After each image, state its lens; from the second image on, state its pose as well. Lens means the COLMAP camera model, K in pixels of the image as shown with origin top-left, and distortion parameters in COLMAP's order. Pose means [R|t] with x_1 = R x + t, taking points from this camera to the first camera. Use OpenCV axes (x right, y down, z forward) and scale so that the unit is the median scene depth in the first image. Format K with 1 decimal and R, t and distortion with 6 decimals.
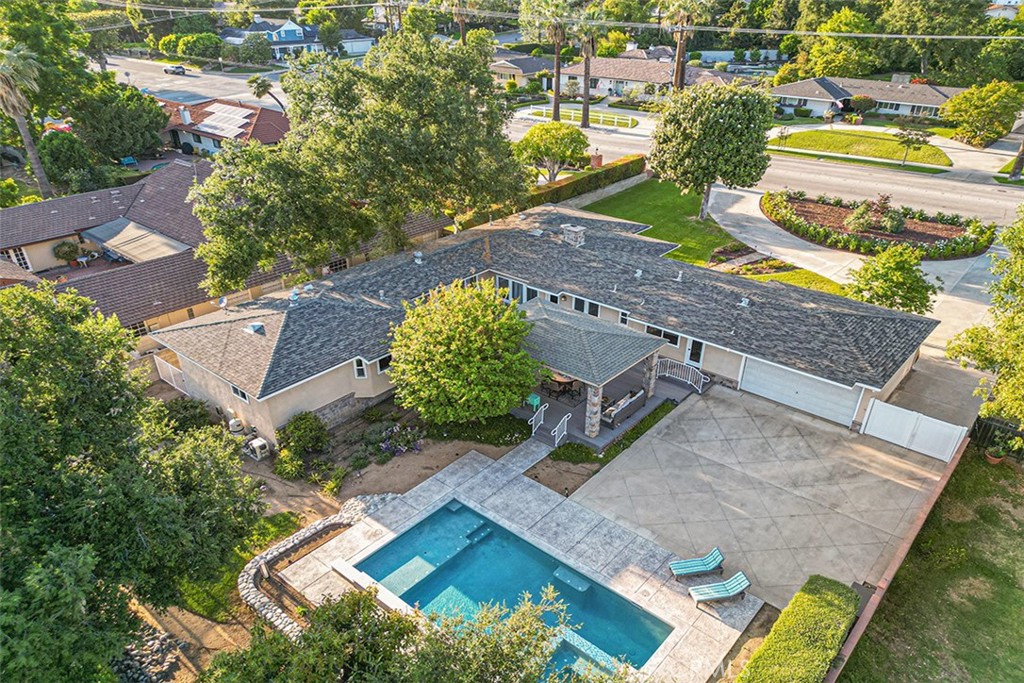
lens RADIAL K [[751.7, 0, 519.5], [0, 751.7, 396.2], [0, 0, 1]] dist [0.064907, -0.076426]
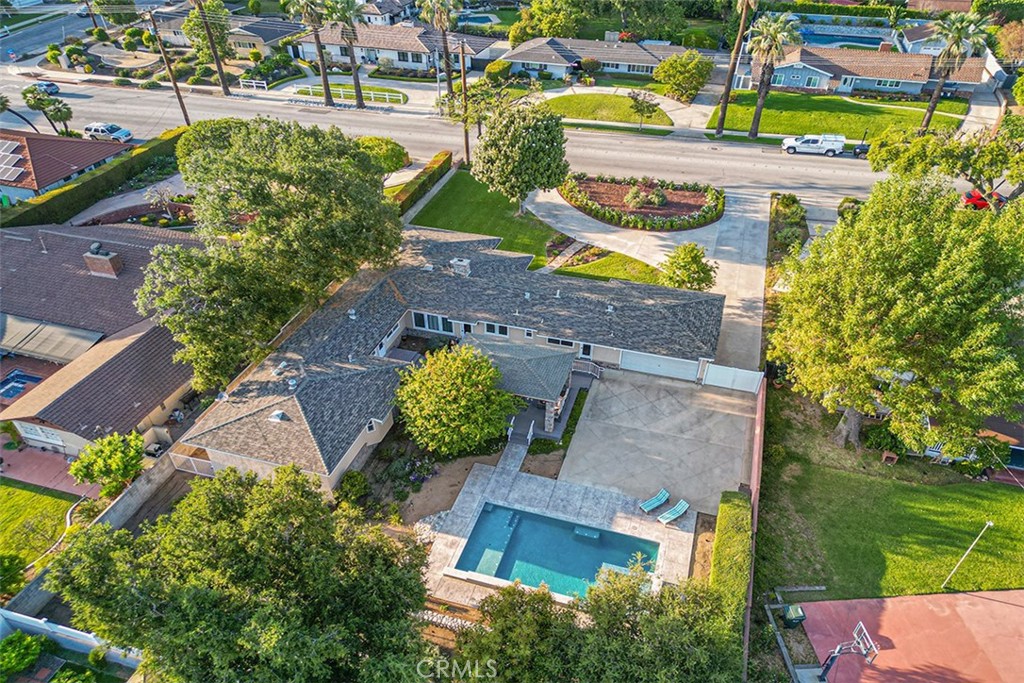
lens RADIAL K [[751.7, 0, 519.5], [0, 751.7, 396.2], [0, 0, 1]] dist [0.064907, -0.076426]
pose [[0.915775, -0.255464, 0.309992, -0.261499], [0.207213, 0.961545, 0.180260, -0.191590], [-0.344121, -0.100843, 0.933494, -0.227291]]
